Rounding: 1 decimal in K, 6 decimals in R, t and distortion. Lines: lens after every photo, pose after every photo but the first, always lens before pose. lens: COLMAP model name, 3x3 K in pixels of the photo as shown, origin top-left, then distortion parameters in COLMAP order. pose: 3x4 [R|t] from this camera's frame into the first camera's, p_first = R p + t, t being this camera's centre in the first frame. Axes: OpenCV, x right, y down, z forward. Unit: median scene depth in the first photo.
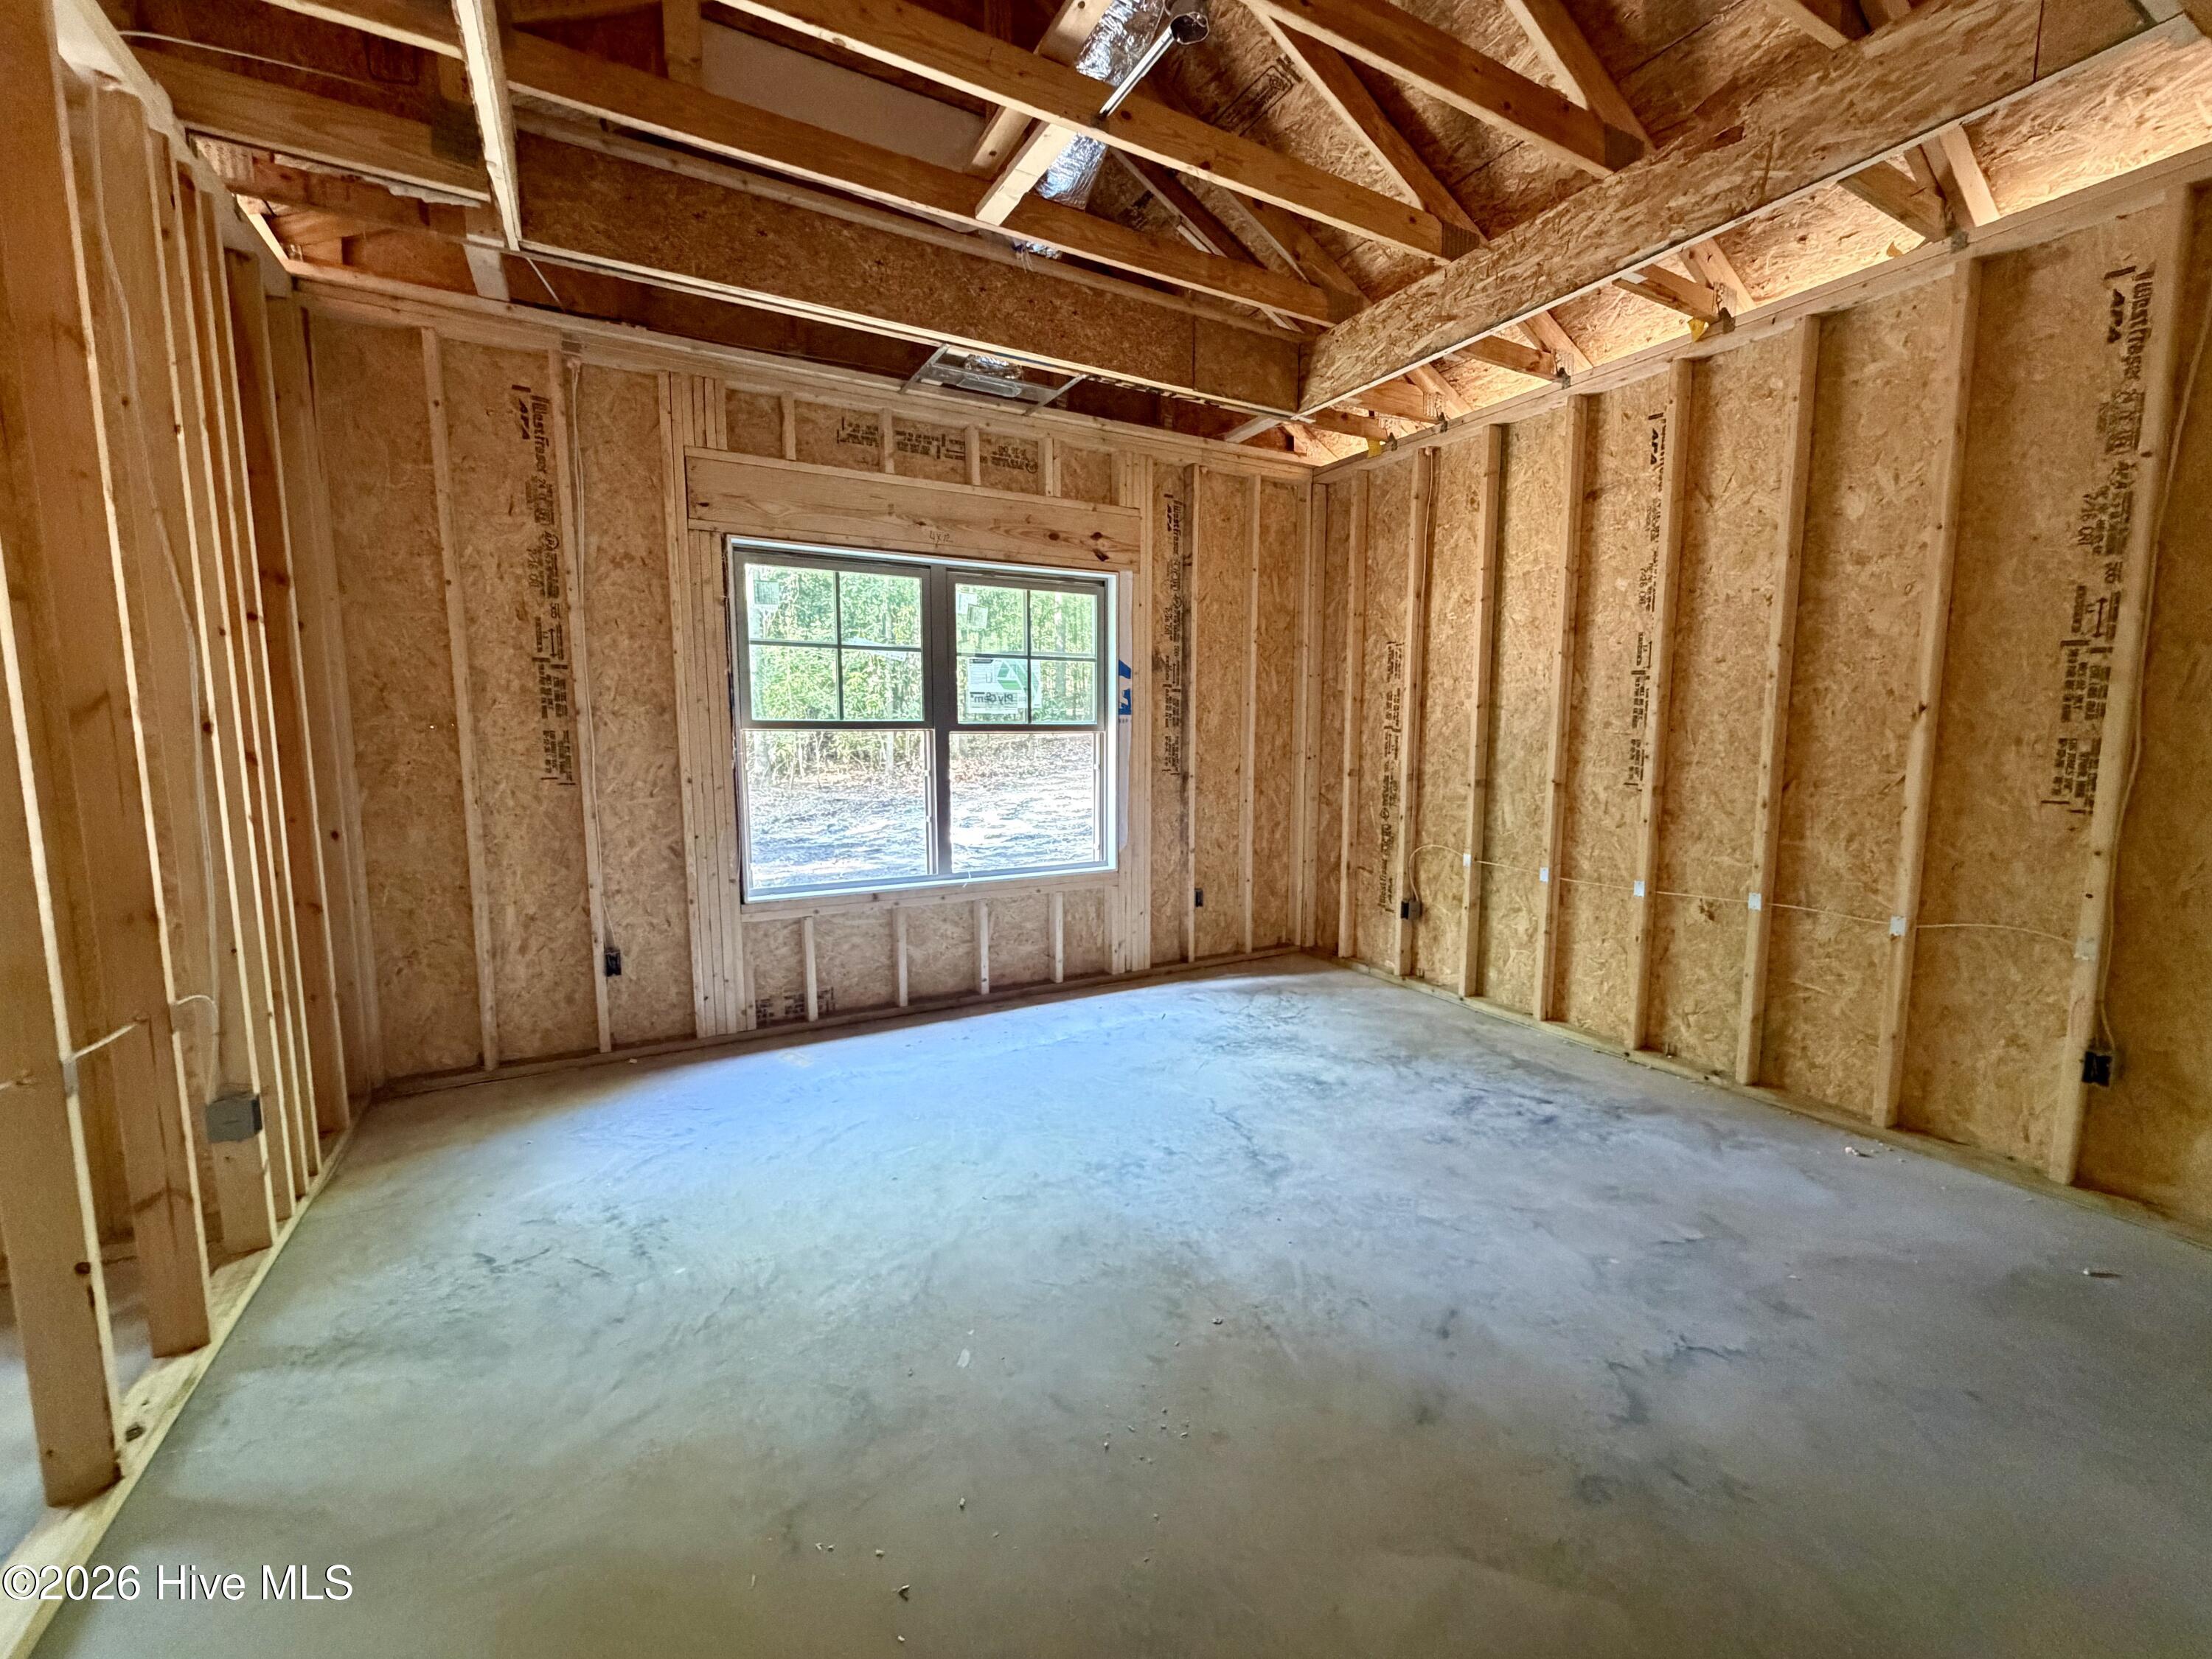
lens RADIAL K [[884.8, 0, 1098.7], [0, 884.8, 828.9], [0, 0, 1]] dist [-0.000949, 0.000116]
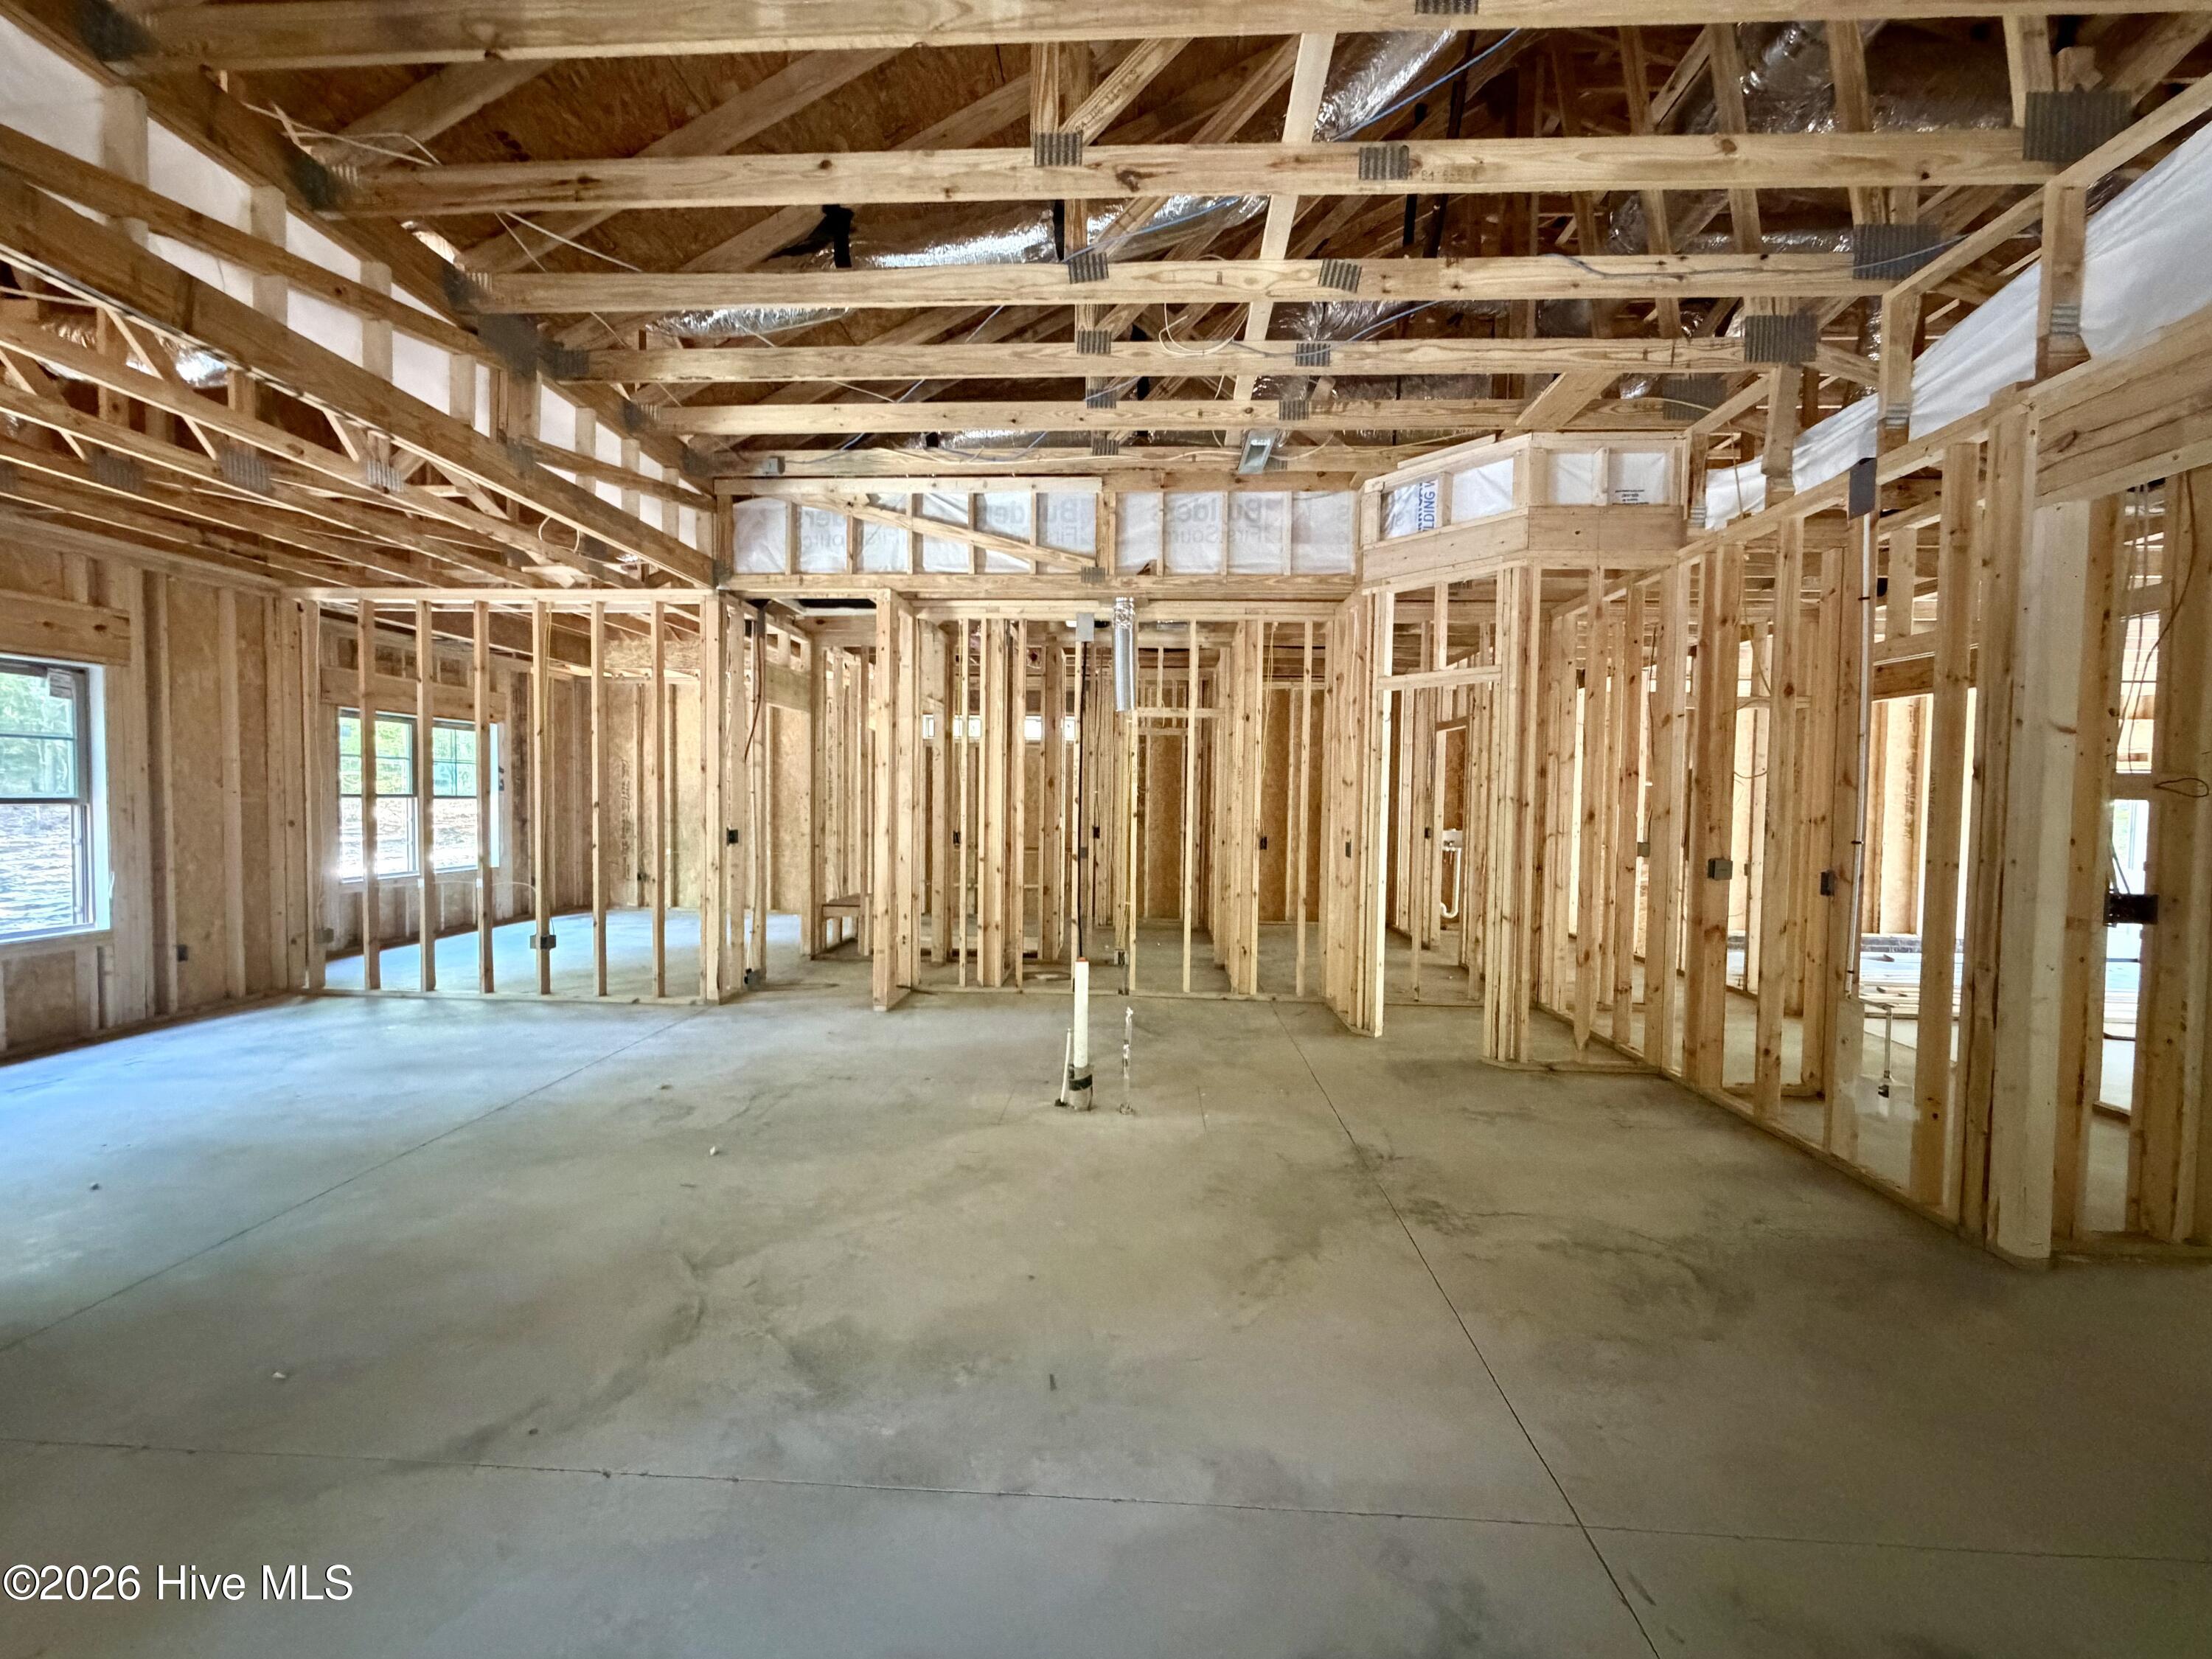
lens RADIAL K [[884.8, 0, 1105.4], [0, 884.8, 826.3], [0, 0, 1]] dist [-0.000949, 0.000116]
pose [[0.523393, -0.021941, 0.851809, -1.015913], [0.080045, 0.996514, -0.023515, 0.116165], [-0.848324, 0.080491, 0.523324, -1.297614]]
